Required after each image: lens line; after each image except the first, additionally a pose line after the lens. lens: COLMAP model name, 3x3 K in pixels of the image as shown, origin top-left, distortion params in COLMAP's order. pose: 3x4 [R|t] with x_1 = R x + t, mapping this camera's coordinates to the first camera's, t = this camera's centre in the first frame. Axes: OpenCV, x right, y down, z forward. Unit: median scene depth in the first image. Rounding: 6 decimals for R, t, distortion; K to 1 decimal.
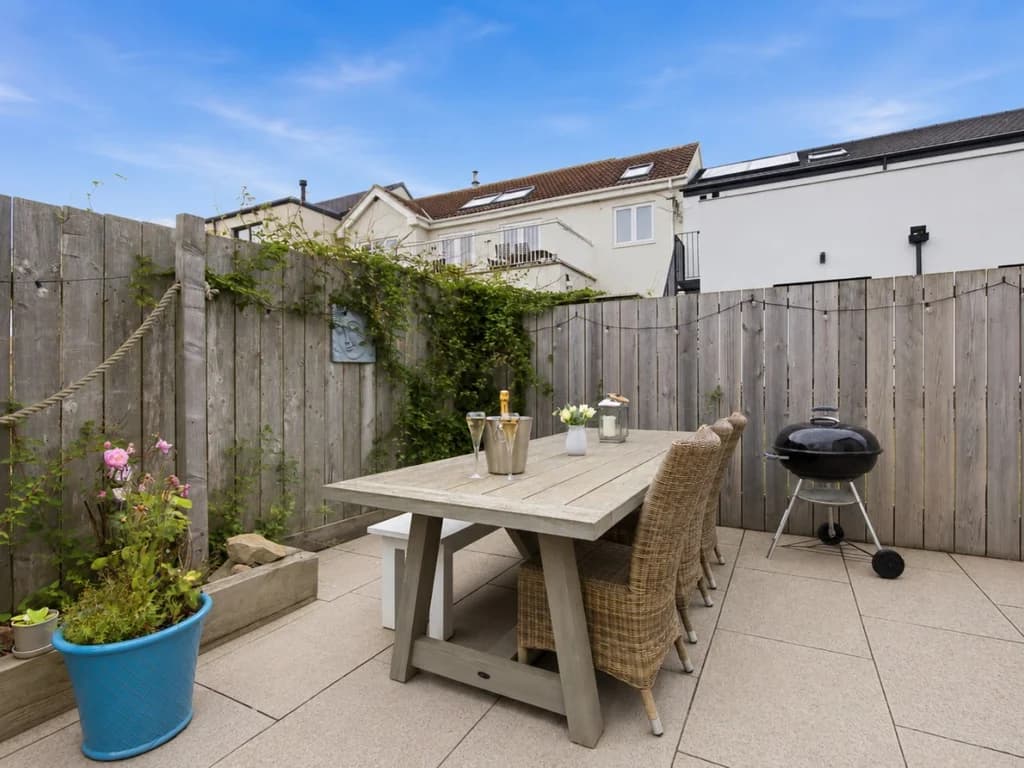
lens RADIAL K [[513.7, 0, 508.5], [0, 513.7, 381.9], [0, 0, 1]] dist [0.000012, 0.000058]
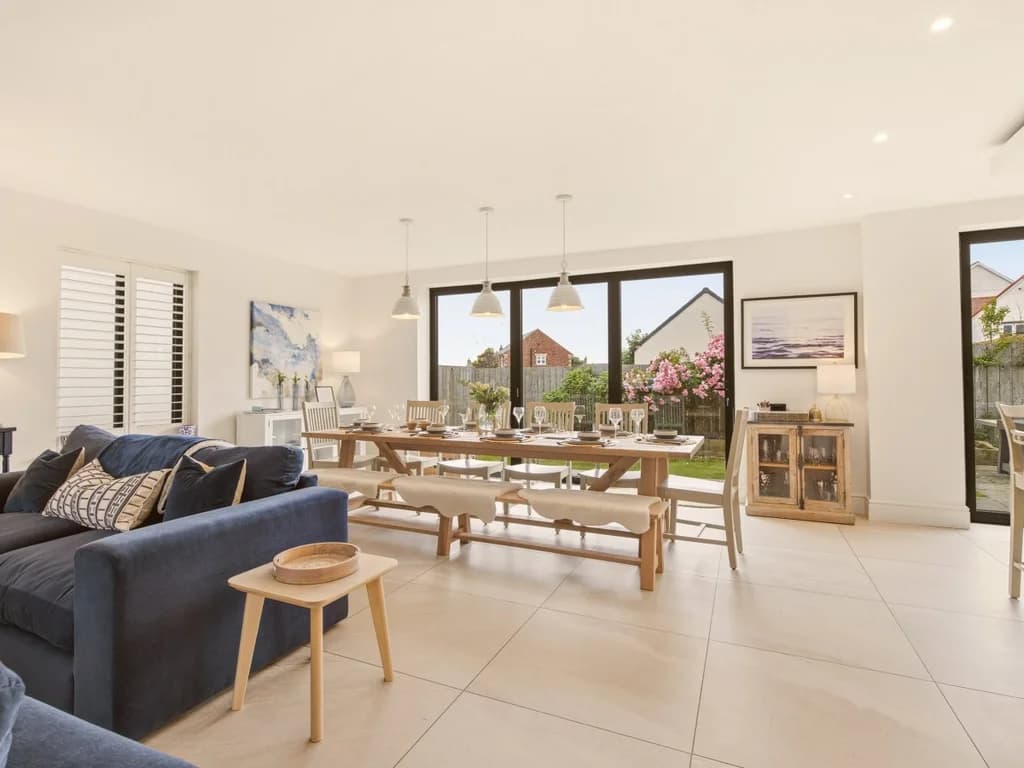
lens RADIAL K [[530.3, 0, 497.8], [0, 530.3, 372.1], [0, 0, 1]] dist [-0.000276, 0.000530]
pose [[0.054942, -0.009875, -0.998441, 1.675421], [0.005903, 0.999937, -0.009565, -0.074170], [0.998472, -0.005368, 0.054997, -1.396089]]
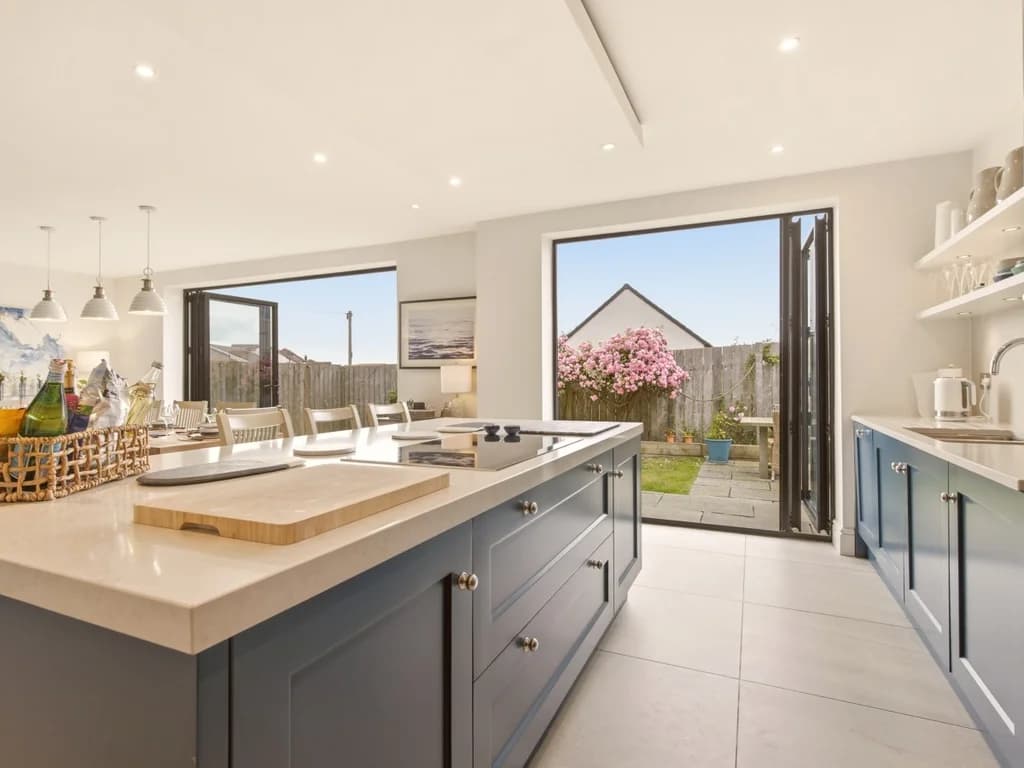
lens RADIAL K [[546.2, 0, 497.1], [0, 546.2, 369.8], [0, 0, 1]] dist [-0.001636, -0.000010]
pose [[0.052811, -0.007879, -0.998573, 1.814519], [0.006074, 0.999953, -0.007568, -0.076542], [0.998586, -0.005666, 0.052857, -0.578325]]
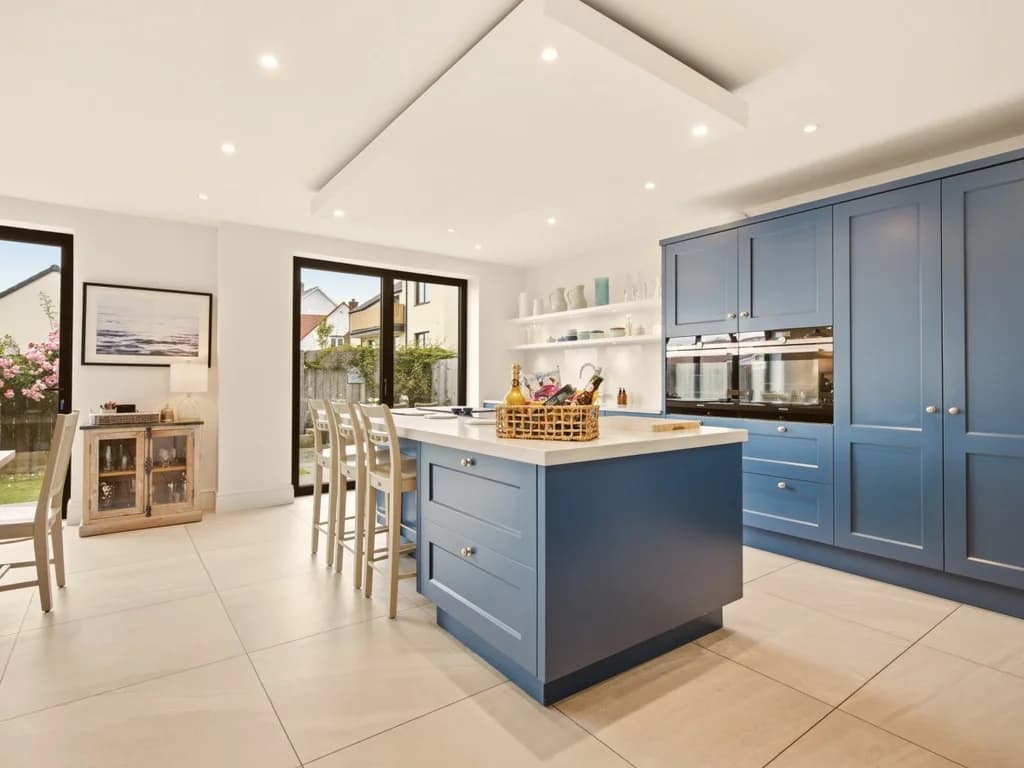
lens RADIAL K [[530.3, 0, 497.8], [0, 530.3, 372.1], [0, 0, 1]] dist [-0.000276, 0.000530]
pose [[0.899572, 0.003973, -0.436755, 1.668362], [-0.008988, 0.999915, -0.009416, -0.073356], [0.436681, 0.012396, 0.899531, -1.341608]]
